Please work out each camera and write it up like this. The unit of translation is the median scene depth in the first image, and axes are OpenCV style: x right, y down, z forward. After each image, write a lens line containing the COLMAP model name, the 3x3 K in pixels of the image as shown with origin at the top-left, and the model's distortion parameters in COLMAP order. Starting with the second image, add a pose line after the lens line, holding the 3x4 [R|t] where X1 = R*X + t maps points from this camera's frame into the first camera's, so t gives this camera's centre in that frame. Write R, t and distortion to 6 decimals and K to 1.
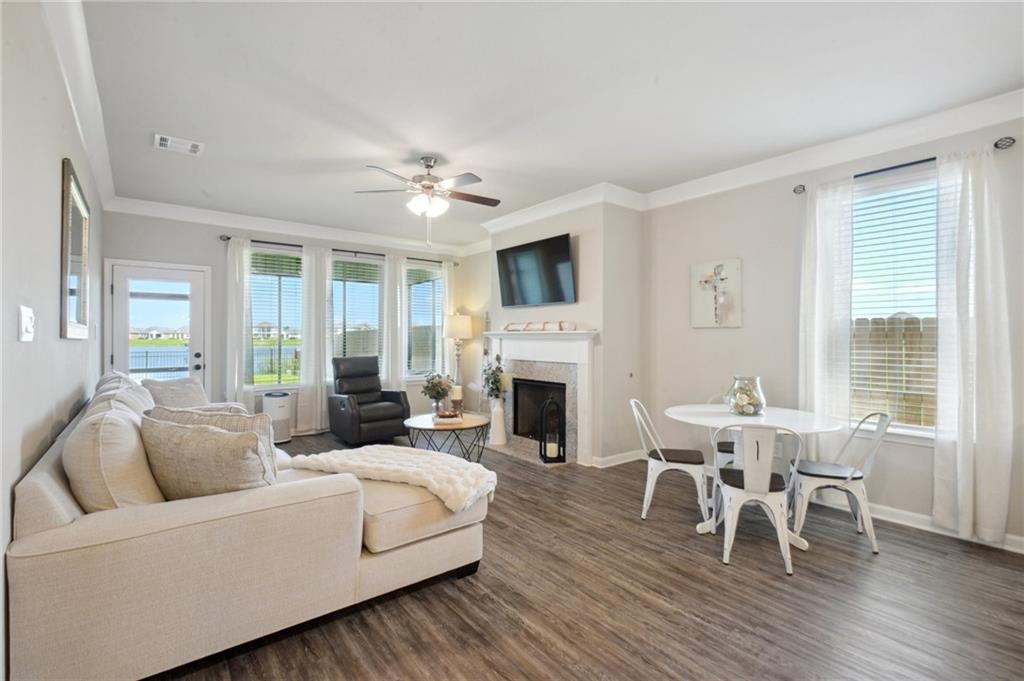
lens RADIAL K [[475.4, 0, 512.0], [0, 475.4, 340.5], [0, 0, 1]] dist [-0.000705, -0.000032]
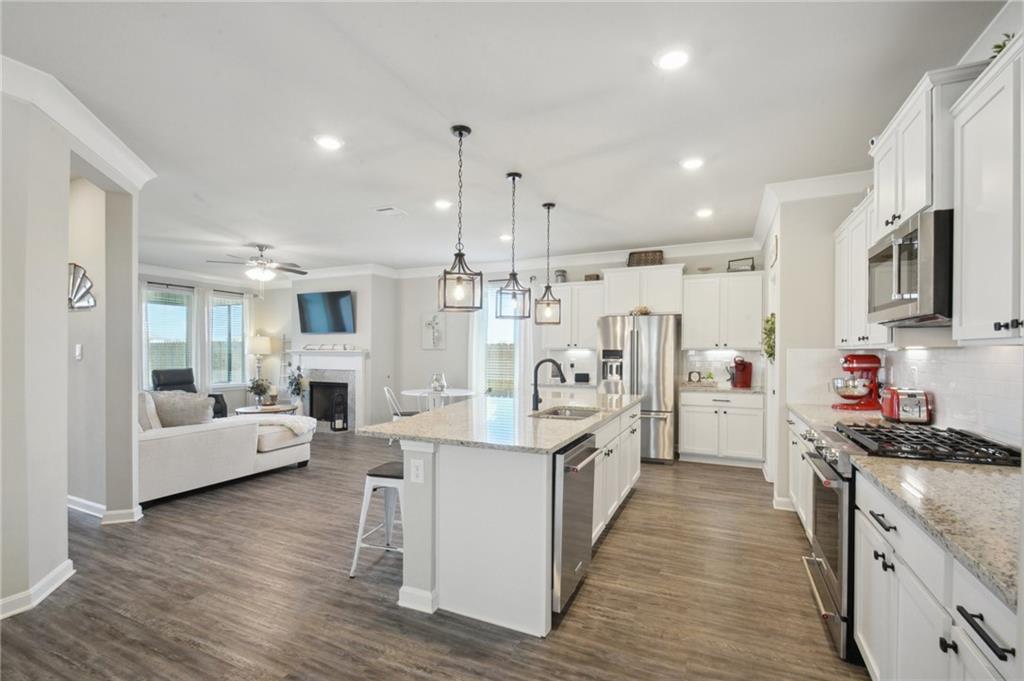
lens RADIAL K [[465.3, 0, 507.6], [0, 465.3, 353.1], [0, 0, 1]] dist [-0.000714, -0.000020]
pose [[0.897364, 0.001033, 0.441289, -0.098655], [-0.000382, 0.999999, -0.001565, -0.008695], [-0.441290, 0.001236, 0.897364, -0.668118]]
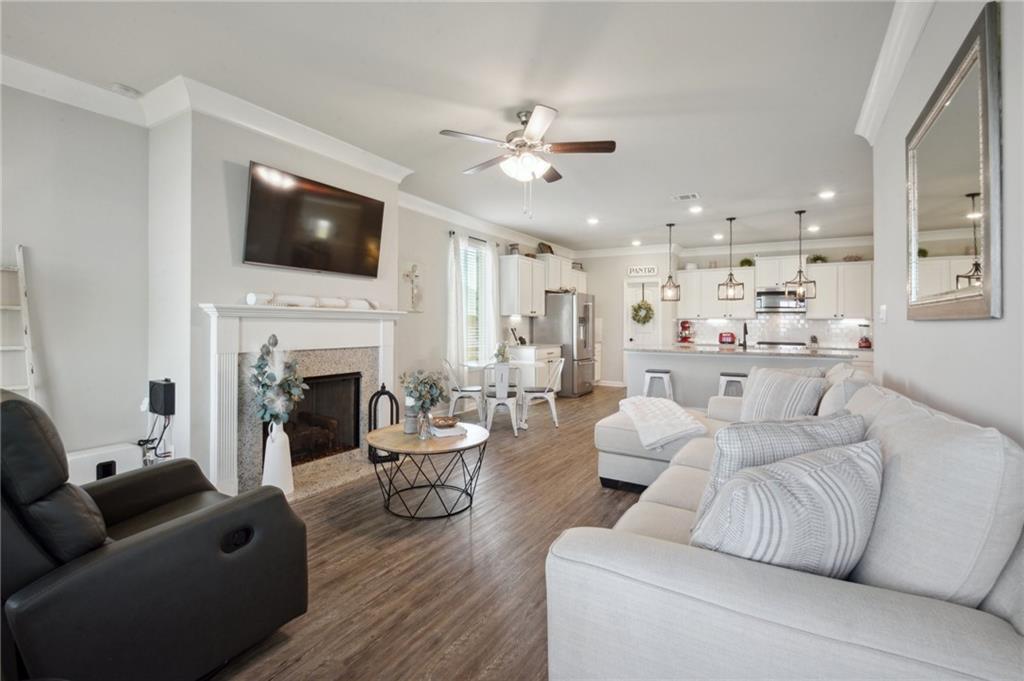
lens RADIAL K [[460.1, 0, 511.7], [0, 460.1, 318.9], [0, 0, 1]] dist [-0.001833, -0.000073]
pose [[-0.362614, 0.007916, 0.931906, -0.775361], [0.001373, 0.999967, -0.007960, 0.003330], [-0.931938, -0.001607, -0.362613, 1.079952]]
